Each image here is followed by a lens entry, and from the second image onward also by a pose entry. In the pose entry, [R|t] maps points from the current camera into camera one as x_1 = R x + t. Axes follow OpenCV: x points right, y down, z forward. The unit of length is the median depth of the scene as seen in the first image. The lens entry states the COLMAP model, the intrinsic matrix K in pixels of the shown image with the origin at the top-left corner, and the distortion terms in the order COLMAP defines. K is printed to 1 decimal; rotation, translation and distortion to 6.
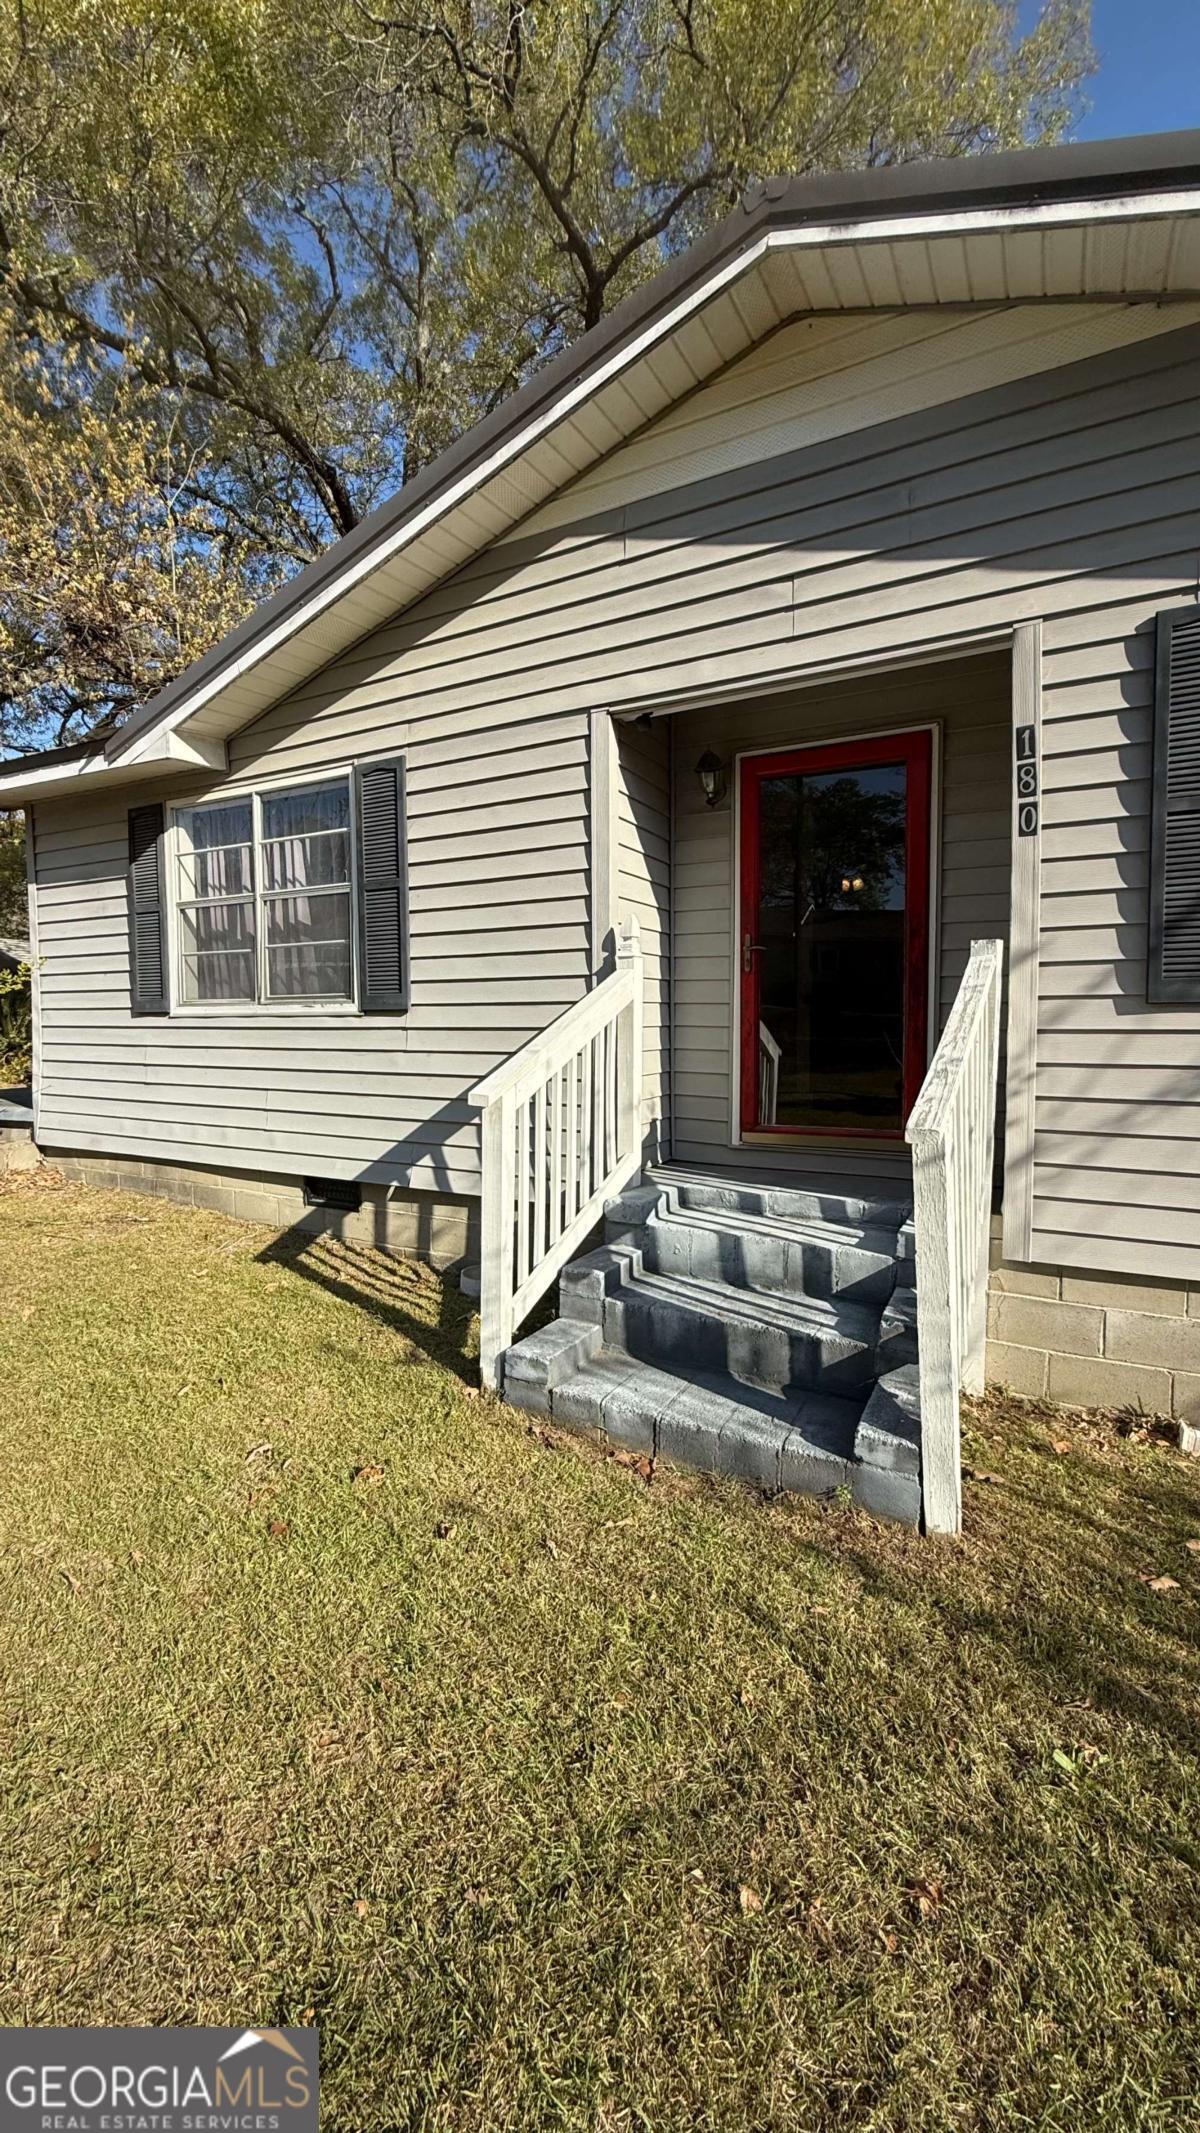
lens RADIAL K [[844.1, 0, 602.4], [0, 844.1, 1062.3], [0, 0, 1]] dist [-0.002055, 0.000285]
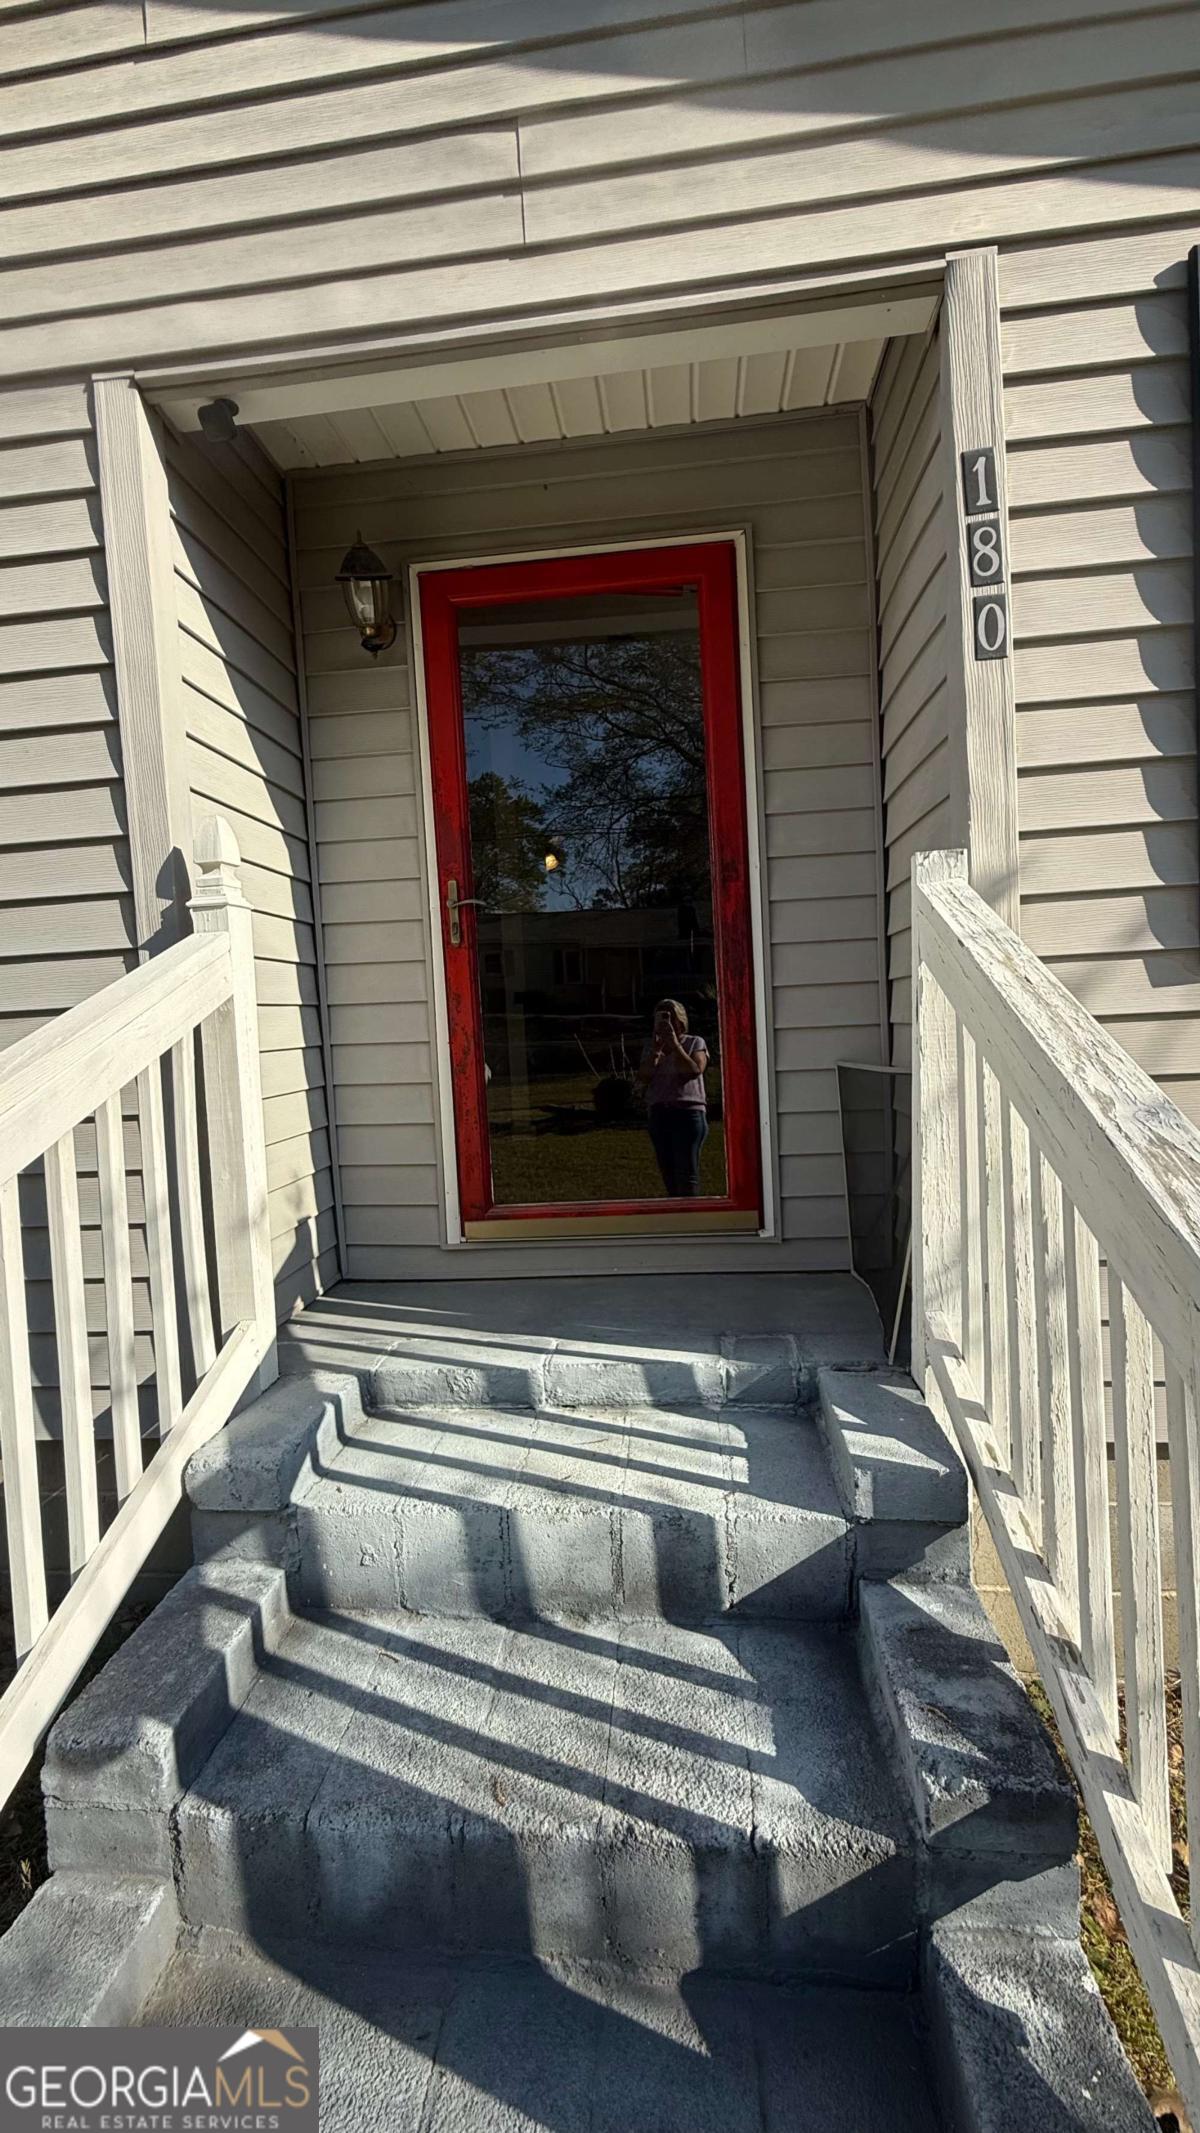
lens RADIAL K [[844.1, 0, 602.7], [0, 844.1, 1064.4], [0, 0, 1]] dist [-0.002055, 0.000285]
pose [[0.923418, -0.065015, 0.378250, 0.050995], [0.067260, 0.997709, 0.007288, -0.028583], [-0.377857, 0.018712, 0.925675, 0.532266]]
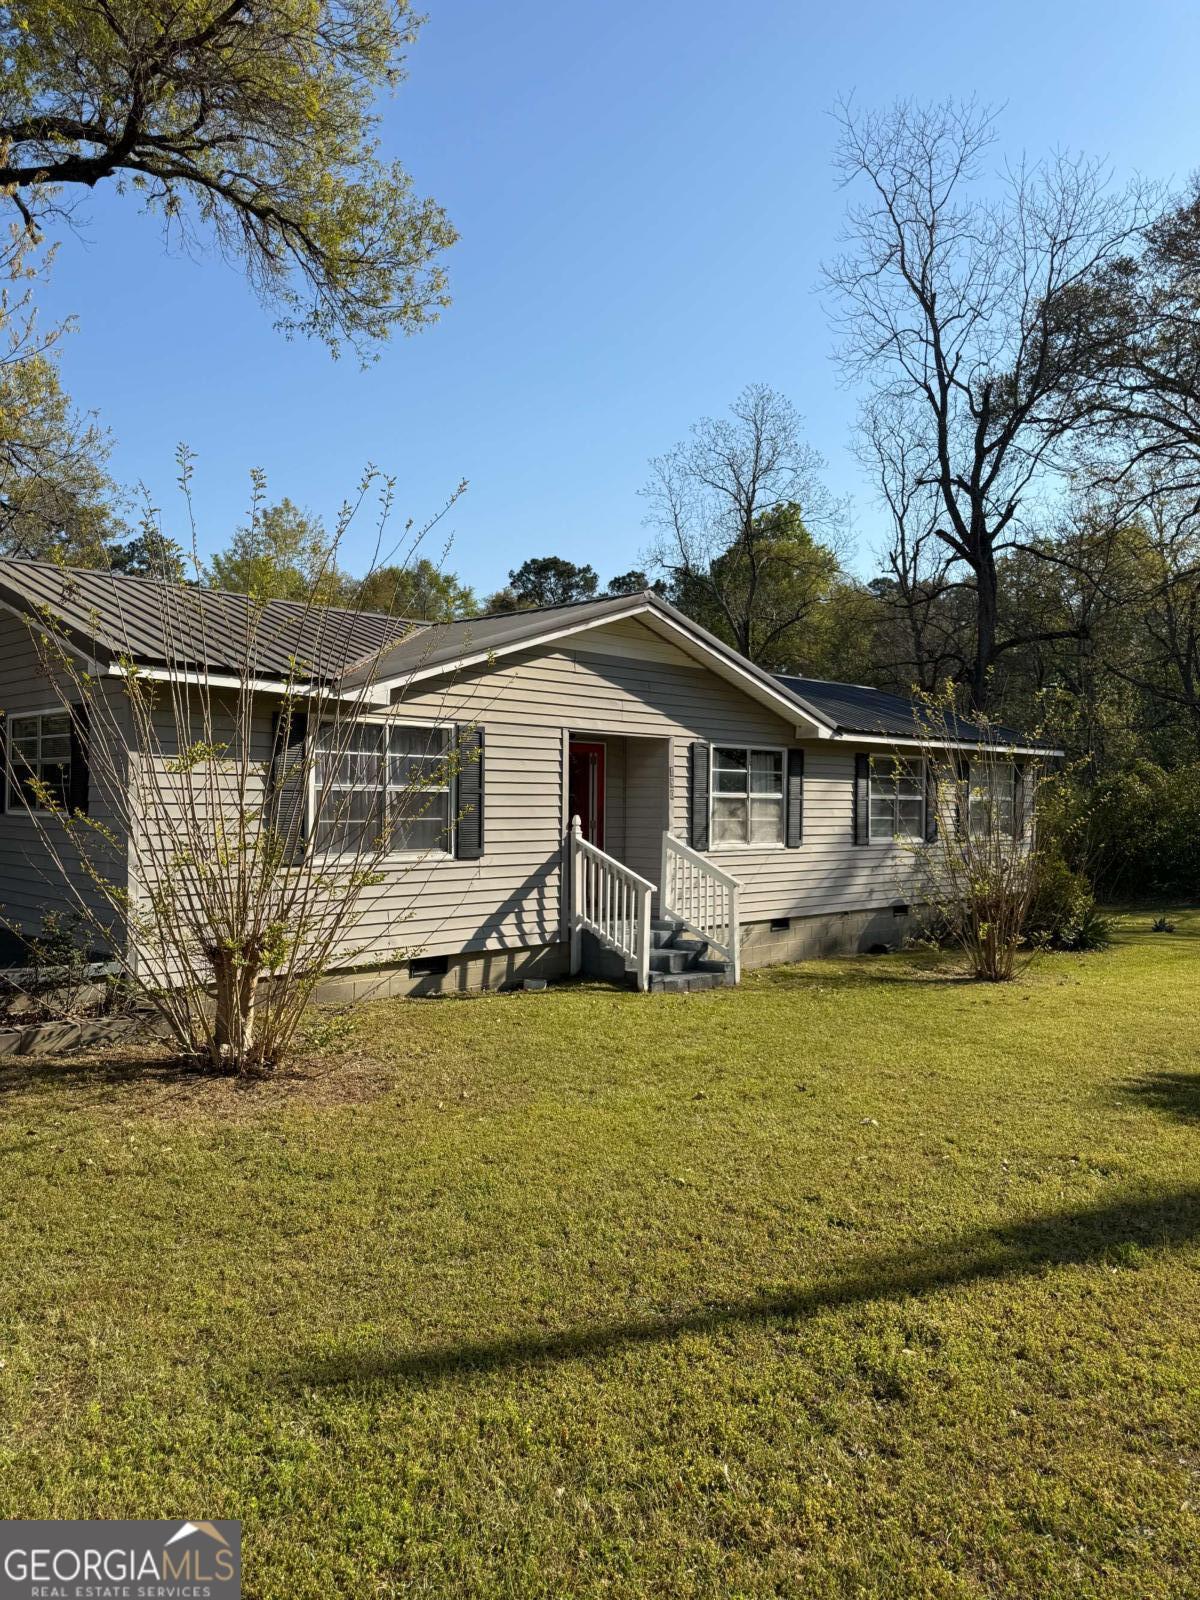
lens RADIAL K [[1196.7, 0, 606.4], [0, 1196.7, 794.1], [0, 0, 1]] dist [0.108591, -0.082842]
pose [[0.268639, 0.016241, 0.963104, -3.589112], [0.043731, 0.998621, -0.029038, -0.146753], [-0.962248, 0.049918, 0.267558, -0.002851]]
